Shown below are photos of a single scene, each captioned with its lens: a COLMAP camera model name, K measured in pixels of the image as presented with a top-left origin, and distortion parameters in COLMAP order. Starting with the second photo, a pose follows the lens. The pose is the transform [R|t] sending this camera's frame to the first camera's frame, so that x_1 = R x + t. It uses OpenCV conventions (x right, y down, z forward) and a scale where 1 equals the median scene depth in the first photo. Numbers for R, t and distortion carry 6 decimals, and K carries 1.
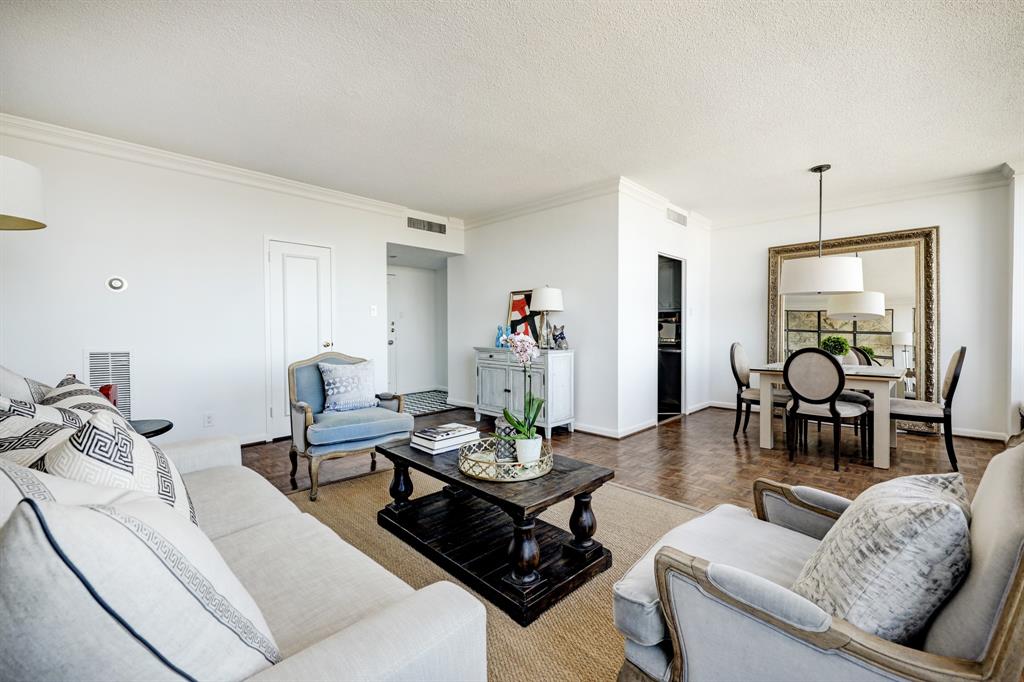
lens RADIAL K [[427.6, 0, 512.7], [0, 427.6, 337.2], [0, 0, 1]] dist [0.014279, 0.000054]
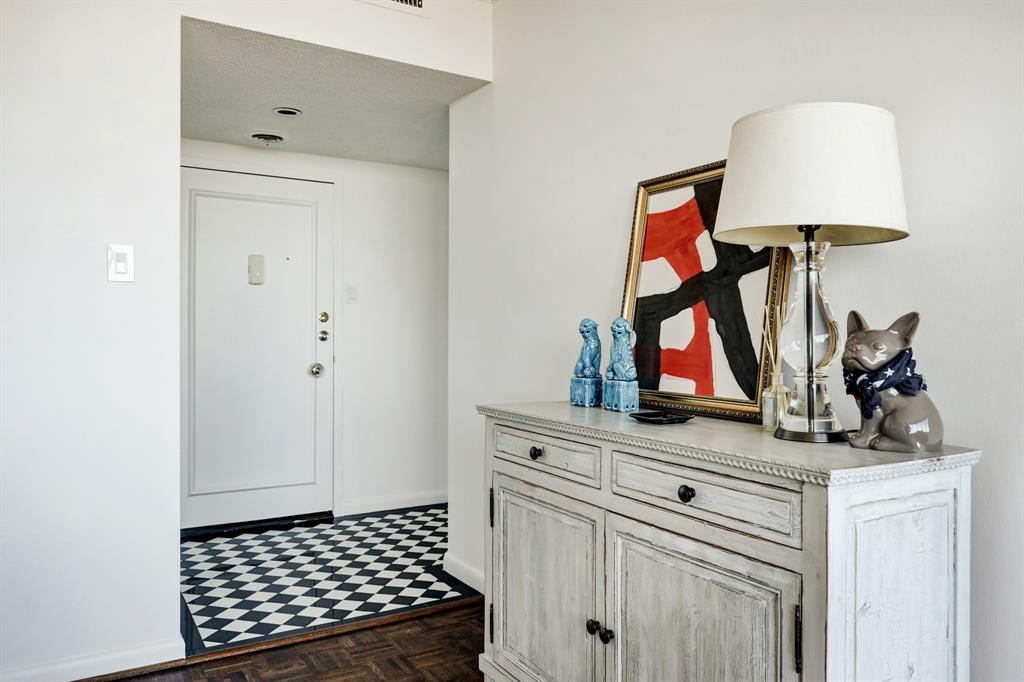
lens RADIAL K [[739.2, 0, 510.9], [0, 739.2, 337.7], [0, 0, 1]] dist [-0.002102, -0.000948]
pose [[0.970527, 0.006860, -0.240893, 0.030039], [-0.010538, 0.999847, -0.013981, -0.010700], [0.240761, 0.016107, 0.970451, 0.628436]]
